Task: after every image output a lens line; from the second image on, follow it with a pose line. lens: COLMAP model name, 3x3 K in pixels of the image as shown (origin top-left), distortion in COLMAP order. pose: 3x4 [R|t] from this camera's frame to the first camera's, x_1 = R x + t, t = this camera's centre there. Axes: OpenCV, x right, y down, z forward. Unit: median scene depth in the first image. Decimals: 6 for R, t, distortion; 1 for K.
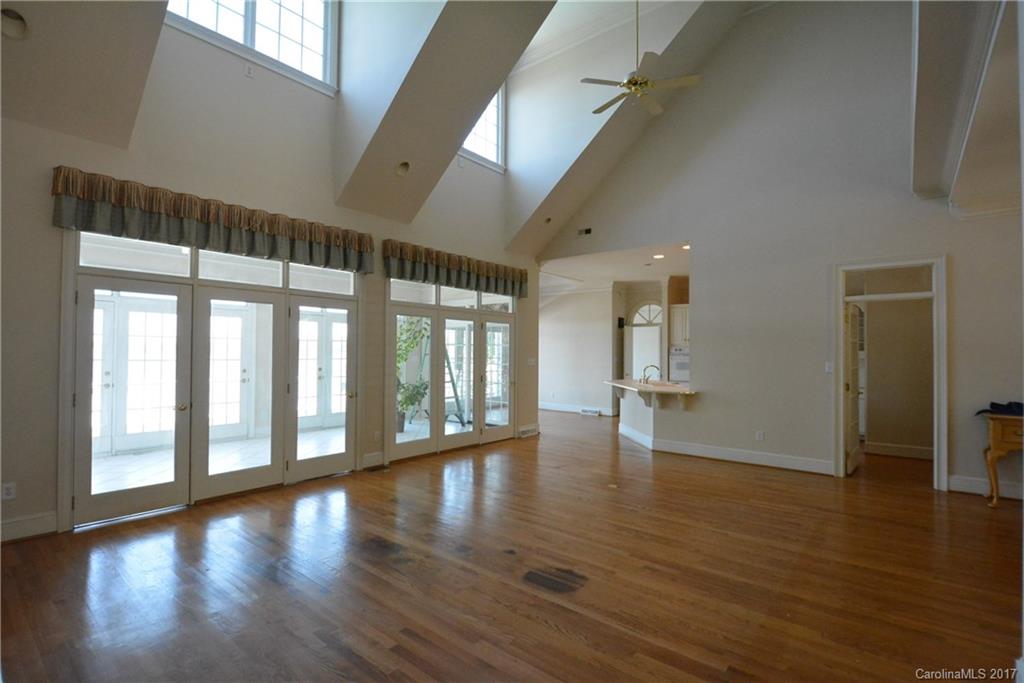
lens RADIAL K [[485.7, 0, 512.0], [0, 485.7, 341.5], [0, 0, 1]] dist [-0.000222, -0.000089]
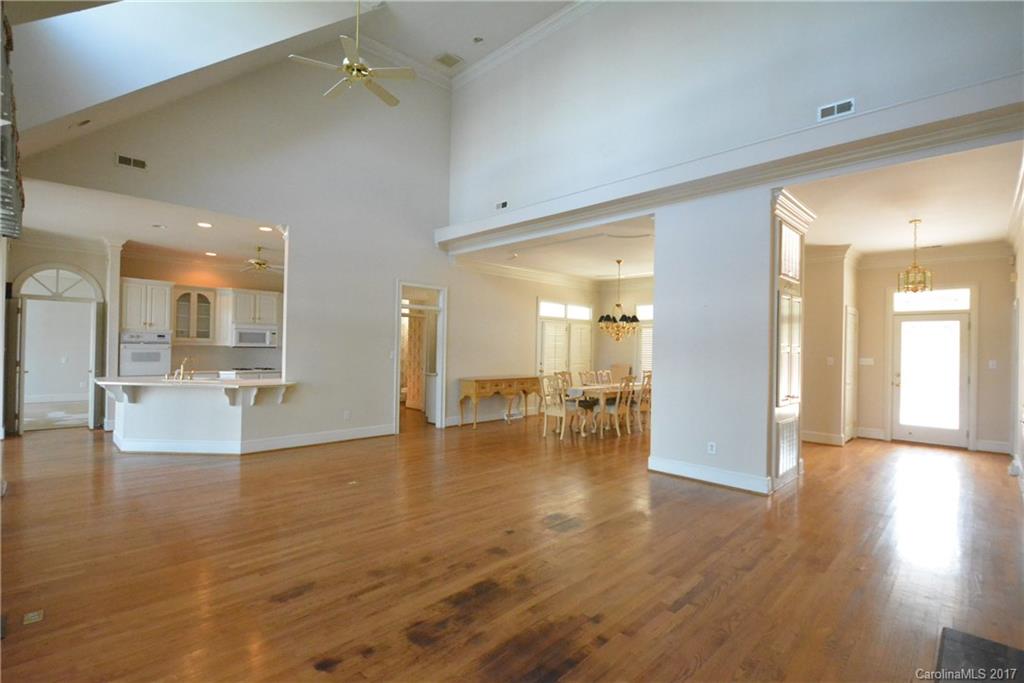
lens RADIAL K [[476.9, 0, 515.0], [0, 476.9, 347.5], [0, 0, 1]] dist [-0.000642, -0.000247]
pose [[0.082418, -0.003152, 0.996593, -0.690219], [-0.039137, 0.999213, 0.006397, 0.010887], [-0.995829, -0.039531, 0.082230, 0.599389]]
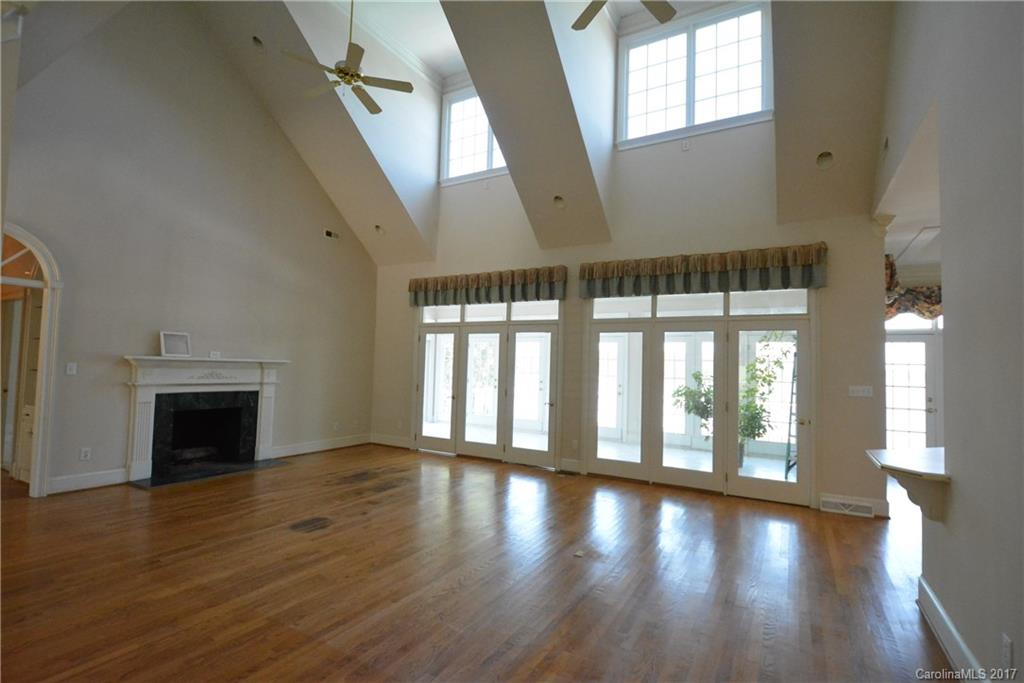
lens RADIAL K [[476.9, 0, 515.0], [0, 476.9, 347.5], [0, 0, 1]] dist [-0.000642, -0.000247]
pose [[0.165487, -0.058259, -0.984490, 0.862676], [-0.011726, 0.998067, -0.061033, 0.048706], [0.986142, 0.021645, 0.164484, 0.769868]]
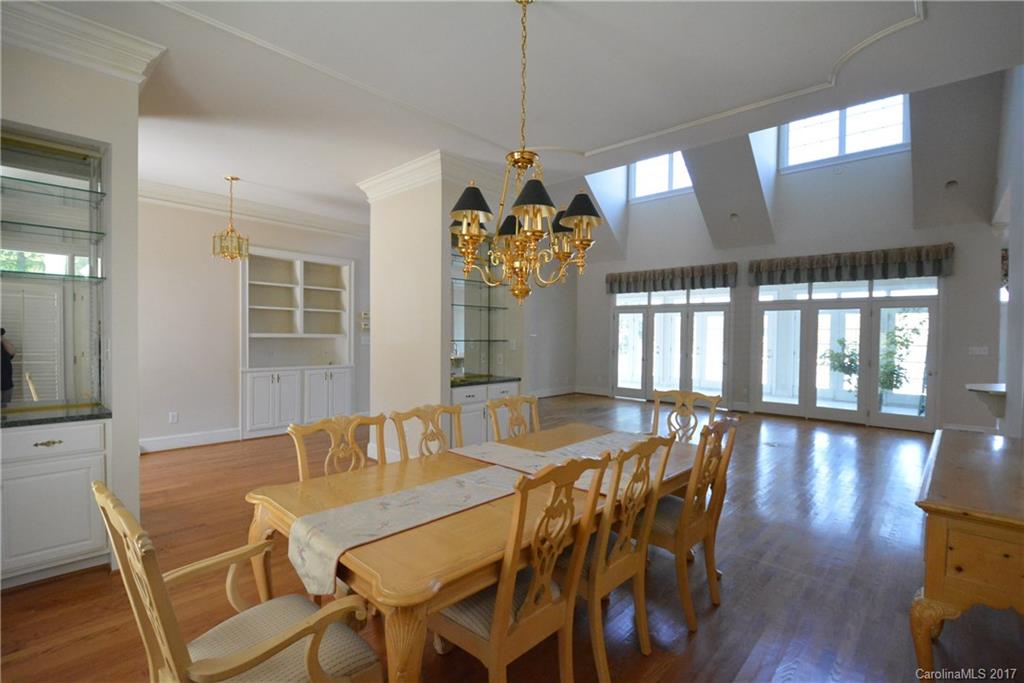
lens RADIAL K [[461.0, 0, 511.1], [0, 461.0, 347.7], [0, 0, 1]] dist [-0.001295, -0.017781]
pose [[-0.072097, 0.006710, -0.997375, 1.359349], [0.000336, 0.999977, 0.006703, 0.051233], [0.997398, 0.000148, -0.072098, 0.421683]]
